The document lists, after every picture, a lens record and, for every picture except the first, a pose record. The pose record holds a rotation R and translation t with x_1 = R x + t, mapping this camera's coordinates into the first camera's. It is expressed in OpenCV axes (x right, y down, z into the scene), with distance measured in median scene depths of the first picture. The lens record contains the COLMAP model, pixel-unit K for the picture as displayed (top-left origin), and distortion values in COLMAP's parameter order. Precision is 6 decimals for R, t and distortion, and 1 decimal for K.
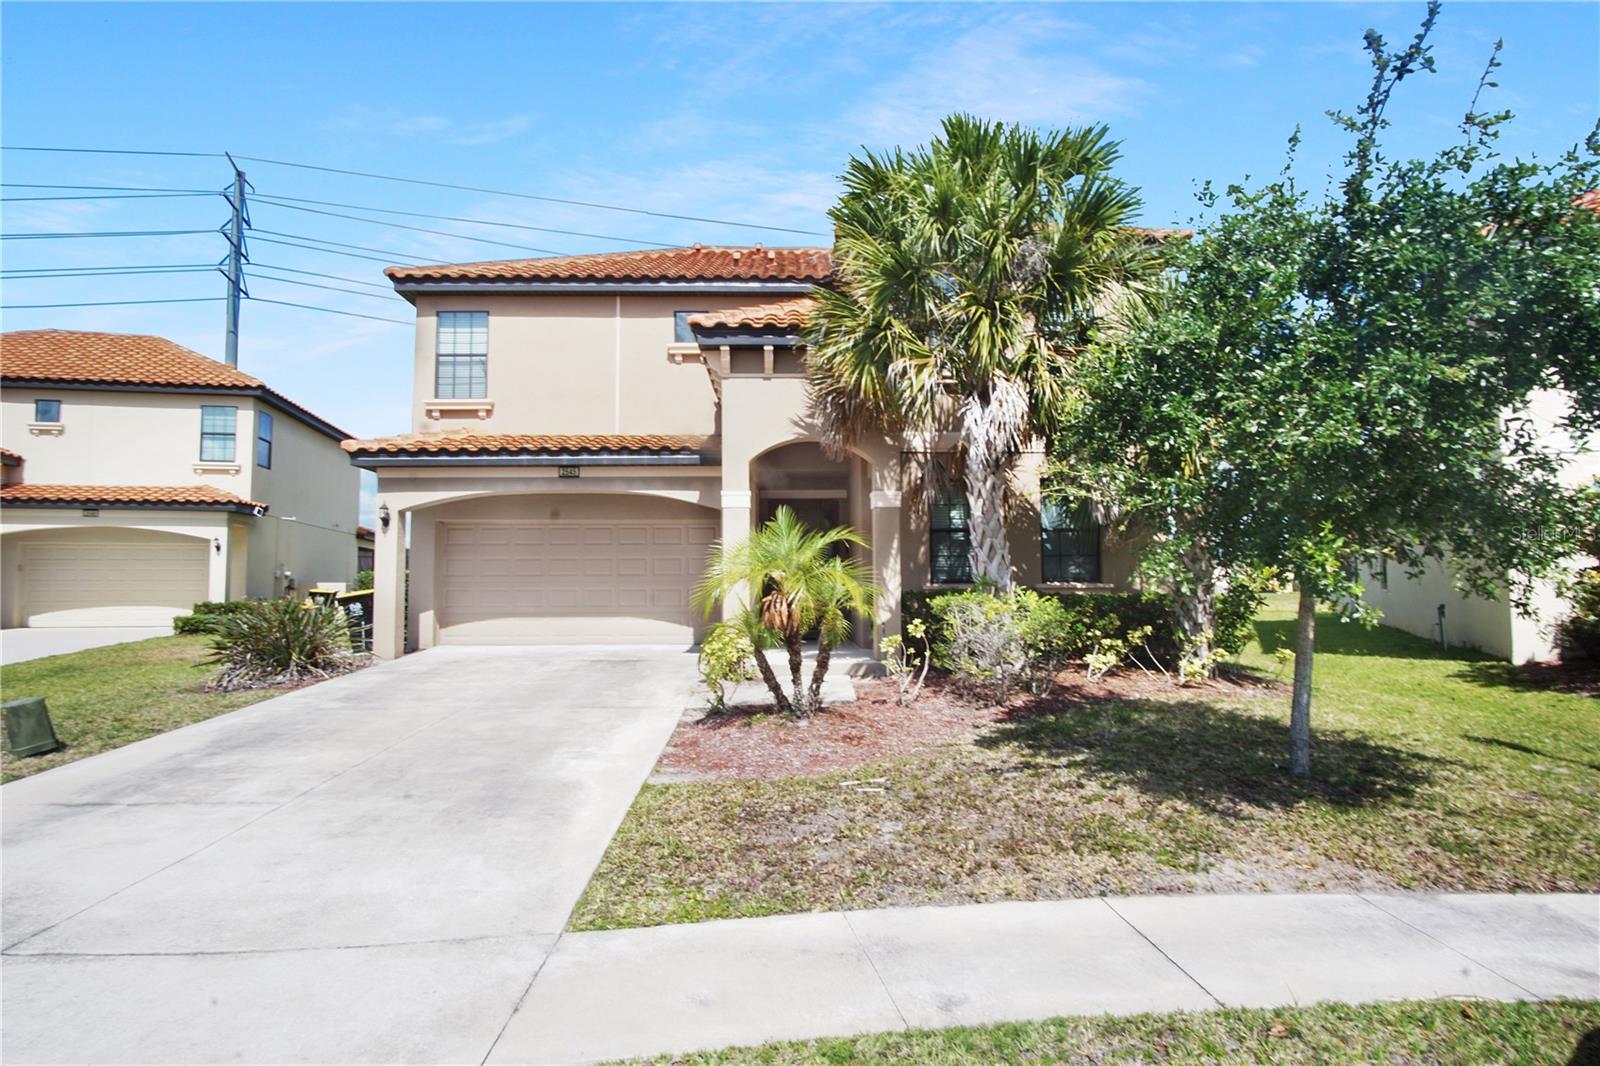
lens RADIAL K [[860.2, 0, 800.0], [0, 860.2, 533.0], [0, 0, 1]] dist [-0.020745, 0.002654]
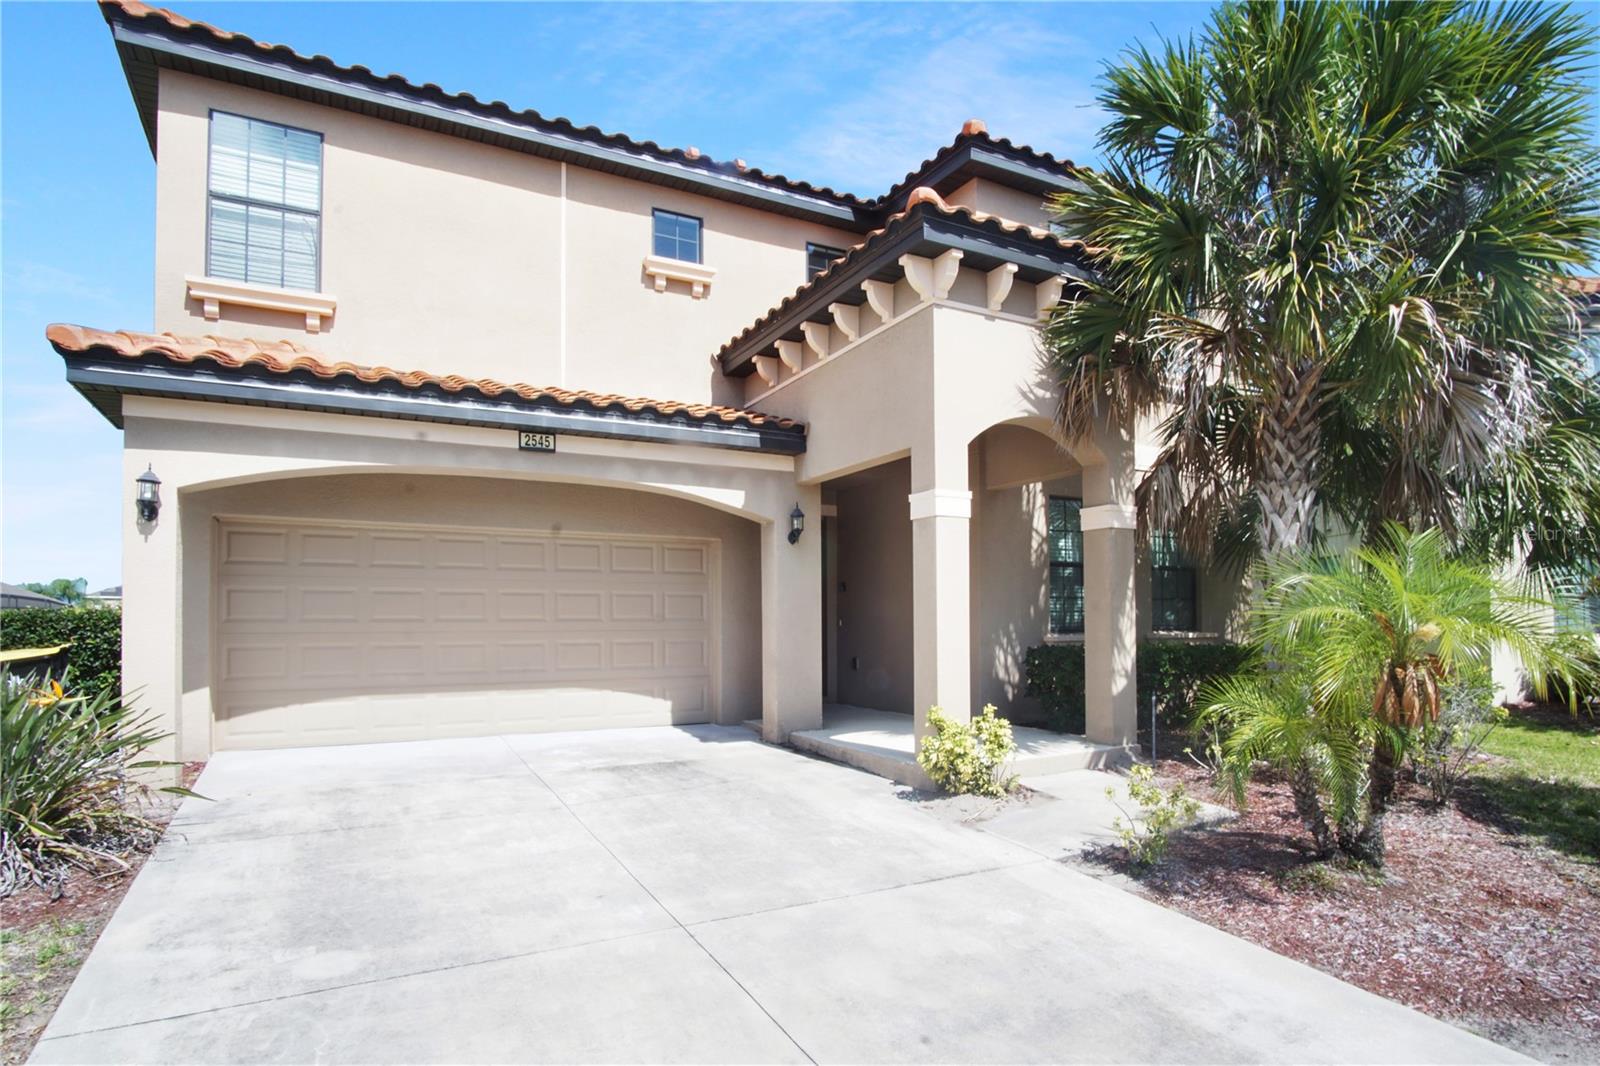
lens RADIAL K [[874.9, 0, 801.3], [0, 874.9, 610.9], [0, 0, 1]] dist [-0.029303, 0.000324]
pose [[0.882363, 0.006675, 0.470521, -0.388240], [-0.028475, 0.998824, 0.039228, 0.013641], [-0.469706, -0.048012, 0.881516, 0.405769]]
